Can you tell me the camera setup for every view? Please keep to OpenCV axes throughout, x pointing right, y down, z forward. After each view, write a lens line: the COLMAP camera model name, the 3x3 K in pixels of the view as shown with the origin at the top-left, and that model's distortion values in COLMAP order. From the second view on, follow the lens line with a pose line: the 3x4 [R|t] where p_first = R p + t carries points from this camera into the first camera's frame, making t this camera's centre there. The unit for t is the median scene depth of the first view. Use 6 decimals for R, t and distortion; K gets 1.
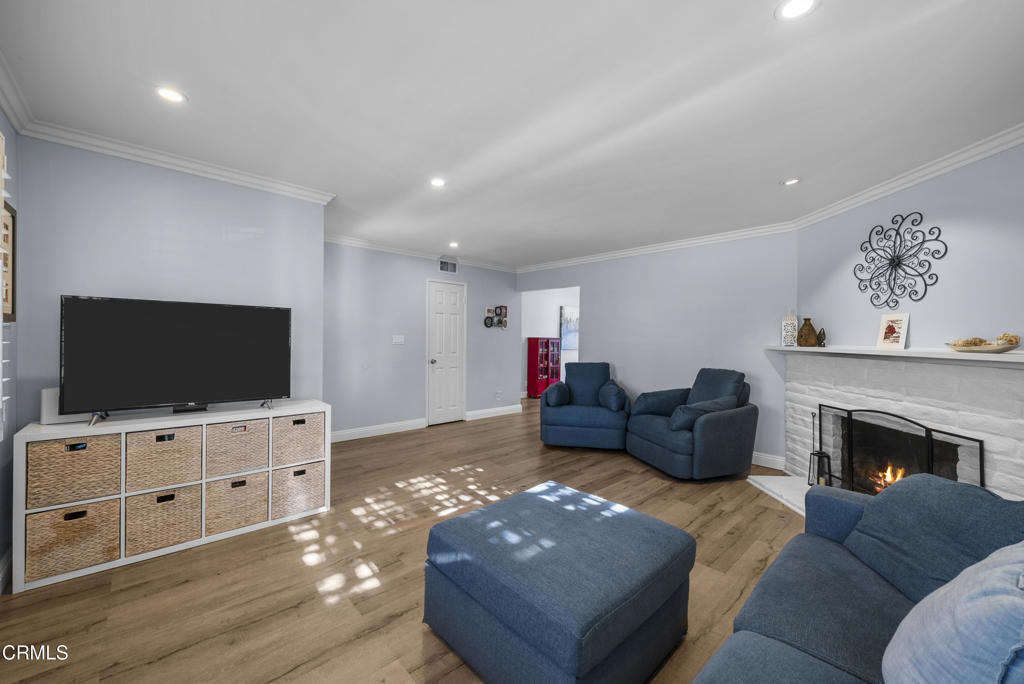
lens RADIAL K [[391.7, 0, 507.2], [0, 391.7, 341.4], [0, 0, 1]] dist [-0.001131, 0.000045]
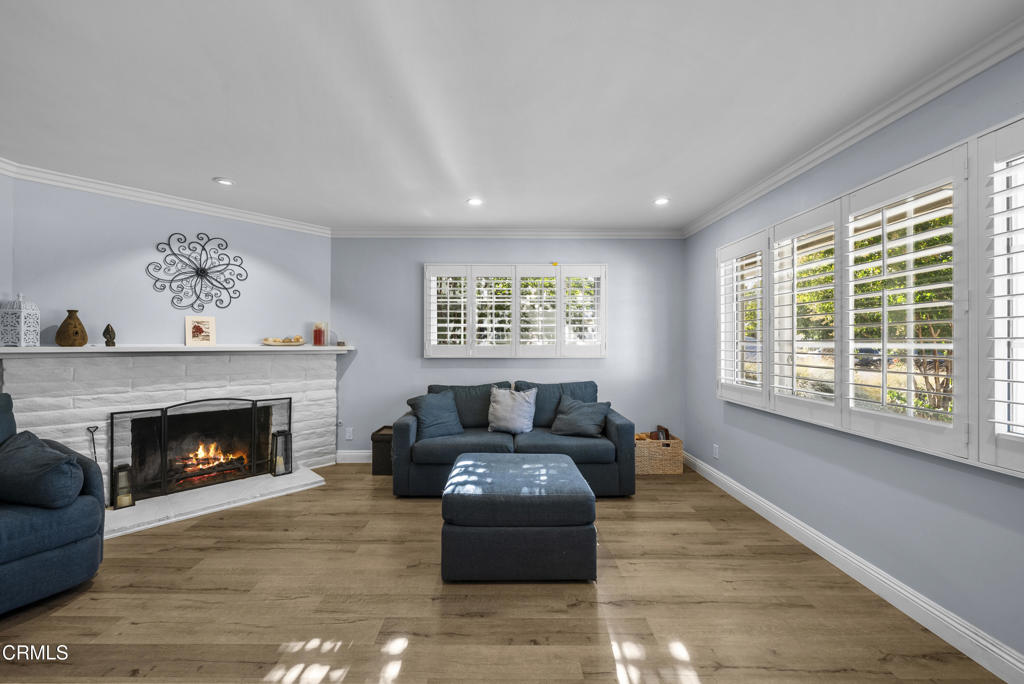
lens RADIAL K [[391.7, 0, 507.2], [0, 391.7, 341.4], [0, 0, 1]] dist [-0.001131, 0.000045]
pose [[-0.736424, -0.012069, 0.676412, -0.451878], [-0.006252, 0.999920, 0.011034, -0.011860], [-0.676491, 0.003897, -0.736441, 1.143626]]
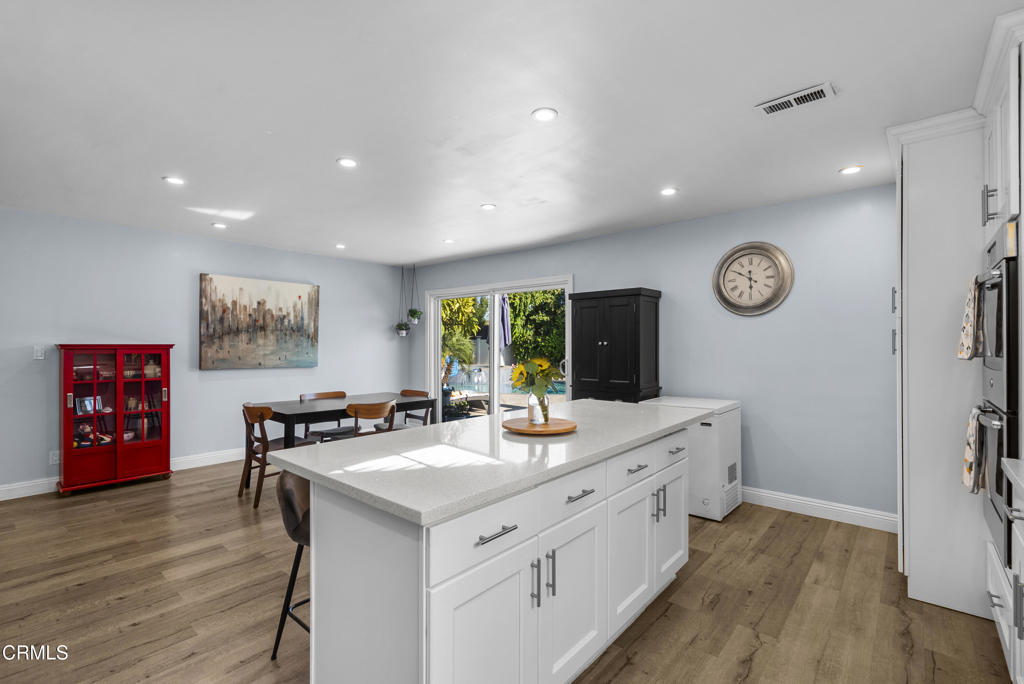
lens RADIAL K [[460.4, 0, 507.4], [0, 460.4, 342.9], [0, 0, 1]] dist [0.000877, 0.000003]
pose [[0.995460, -0.016947, 0.093663, 1.324399], [0.017557, 0.999830, -0.005687, -0.000378], [-0.093550, 0.007306, 0.995588, 1.329244]]
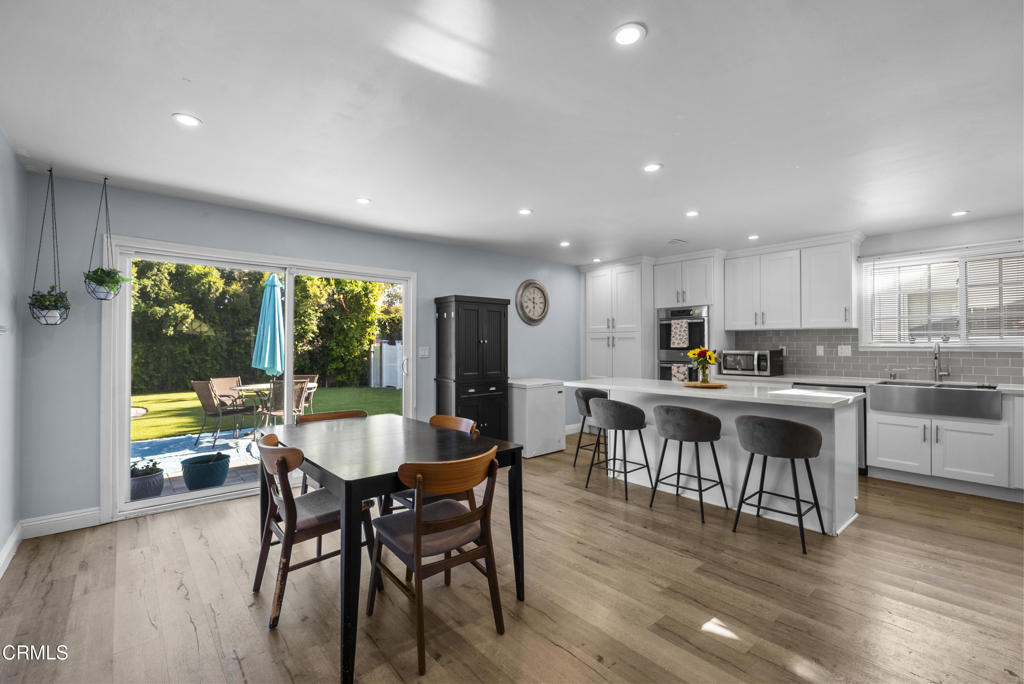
lens RADIAL K [[446.4, 0, 507.6], [0, 446.4, 341.5], [0, 0, 1]] dist [0.000400, -0.000101]
pose [[0.043087, -0.007855, 0.999040, 0.135534], [0.008201, 0.999938, 0.007509, -0.013475], [-0.999038, 0.007869, 0.043148, 2.546425]]
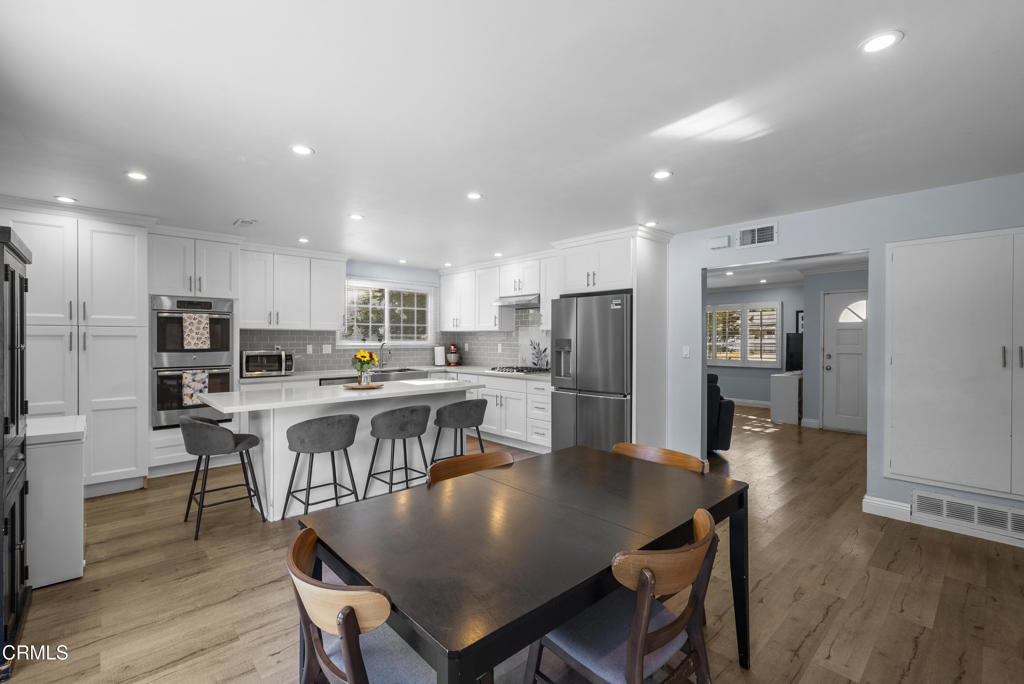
lens RADIAL K [[453.7, 0, 507.1], [0, 453.7, 340.6], [0, 0, 1]] dist [0.001828, 0.000292]
pose [[-0.999760, -0.020984, 0.006300, 1.002586], [-0.020909, 0.999712, 0.011755, -0.034738], [-0.006544, 0.011620, -0.999911, 3.389131]]
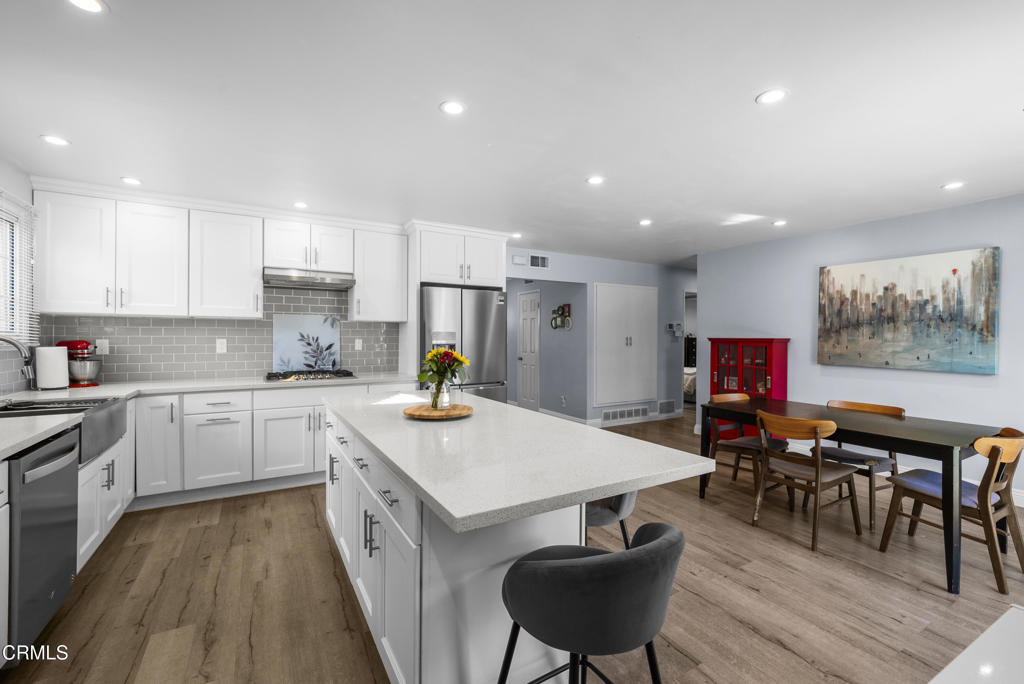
lens RADIAL K [[431.5, 0, 508.4], [0, 431.5, 339.7], [0, 0, 1]] dist [0.000278, -0.000027]
pose [[-0.227925, -0.013713, -0.973582, 2.114360], [-0.013970, 0.999844, -0.010812, 0.011238], [0.973578, 0.011136, -0.228081, 2.314418]]
